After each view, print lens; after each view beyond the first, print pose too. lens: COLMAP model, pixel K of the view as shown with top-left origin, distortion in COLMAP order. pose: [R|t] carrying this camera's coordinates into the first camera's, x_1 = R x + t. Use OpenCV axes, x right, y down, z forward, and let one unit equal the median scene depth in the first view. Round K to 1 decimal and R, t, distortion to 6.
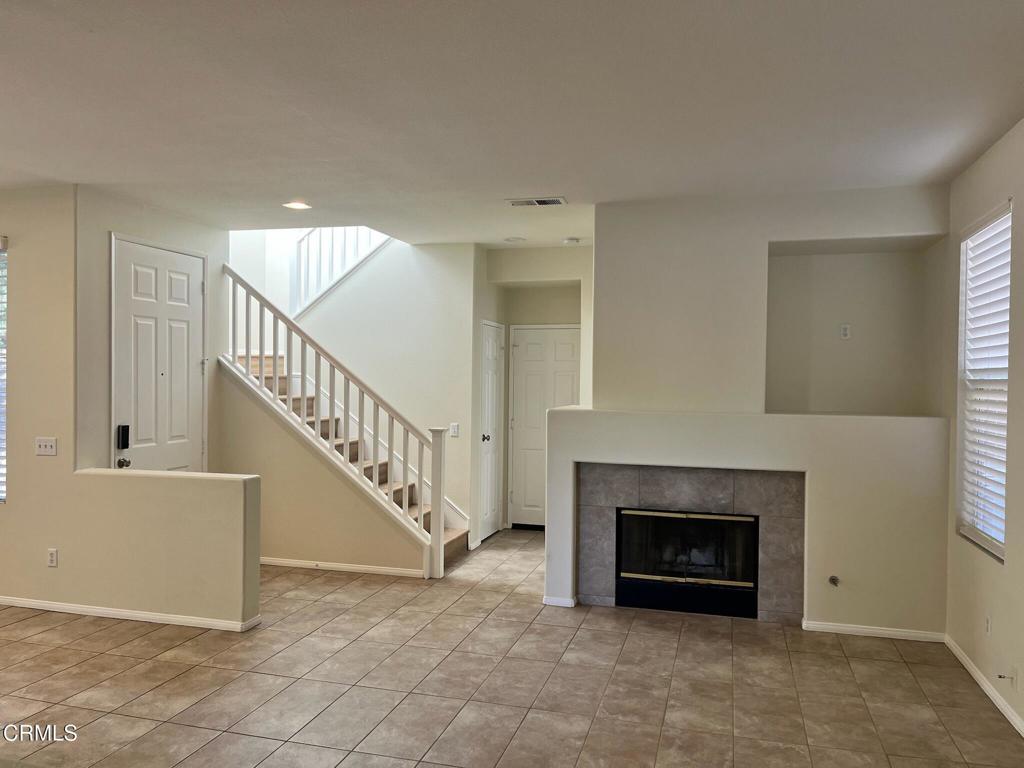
lens RADIAL K [[779.9, 0, 509.9], [0, 779.9, 388.0], [0, 0, 1]] dist [0.045759, -0.029665]
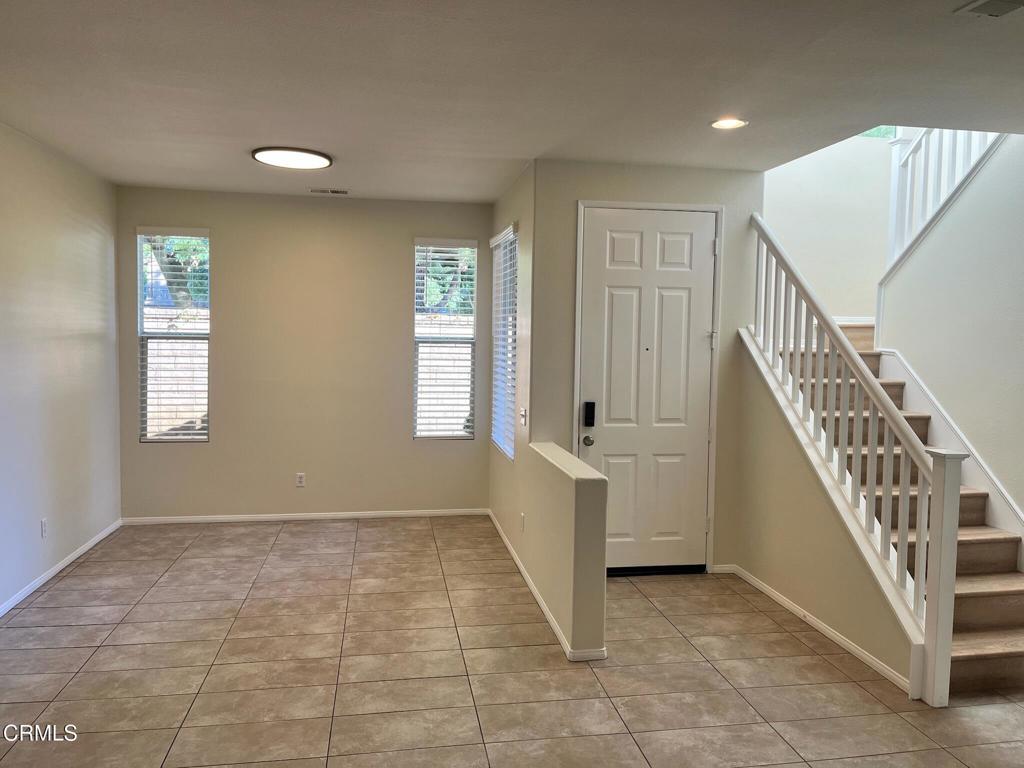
lens RADIAL K [[779.9, 0, 512.1], [0, 779.9, 367.4], [0, 0, 1]] dist [0.045759, -0.029665]
pose [[0.435048, 0.039988, -0.899519, 0.347952], [-0.024258, 0.999171, 0.032685, -0.025543], [0.900081, 0.007601, 0.435657, 0.542725]]
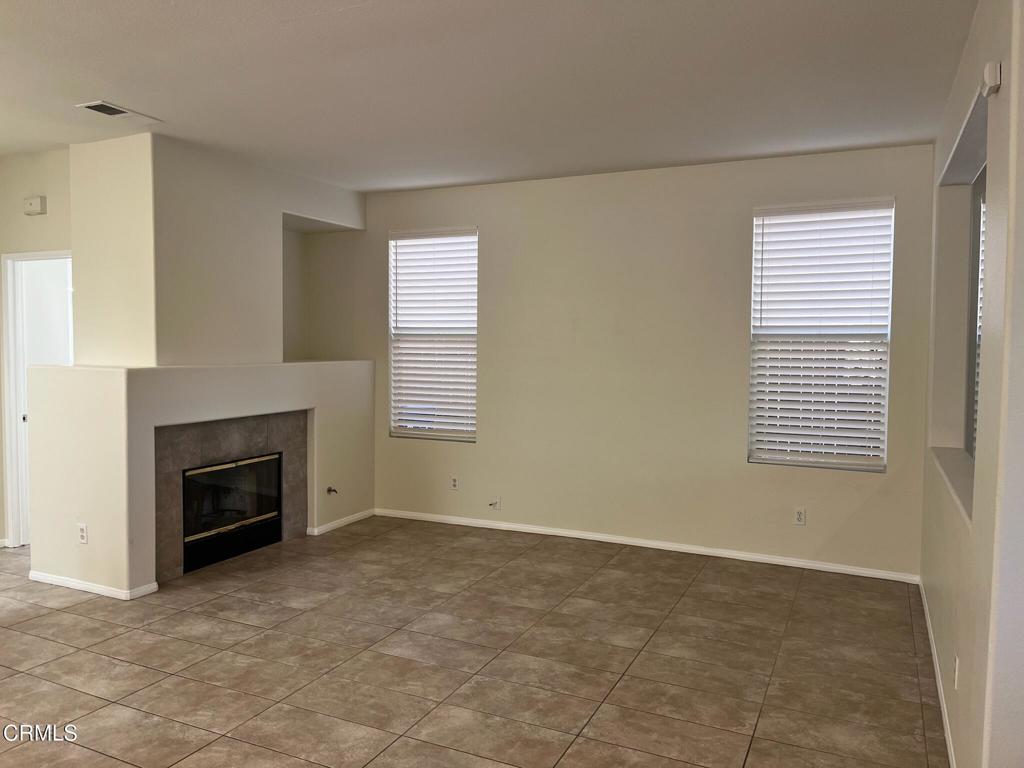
lens RADIAL K [[779.9, 0, 508.7], [0, 779.9, 379.8], [0, 0, 1]] dist [0.045759, -0.029665]
pose [[0.160793, -0.060275, 0.985146, -0.754609], [0.003523, 0.998162, 0.060496, -0.010708], [-0.986982, -0.006257, 0.160710, 0.488963]]
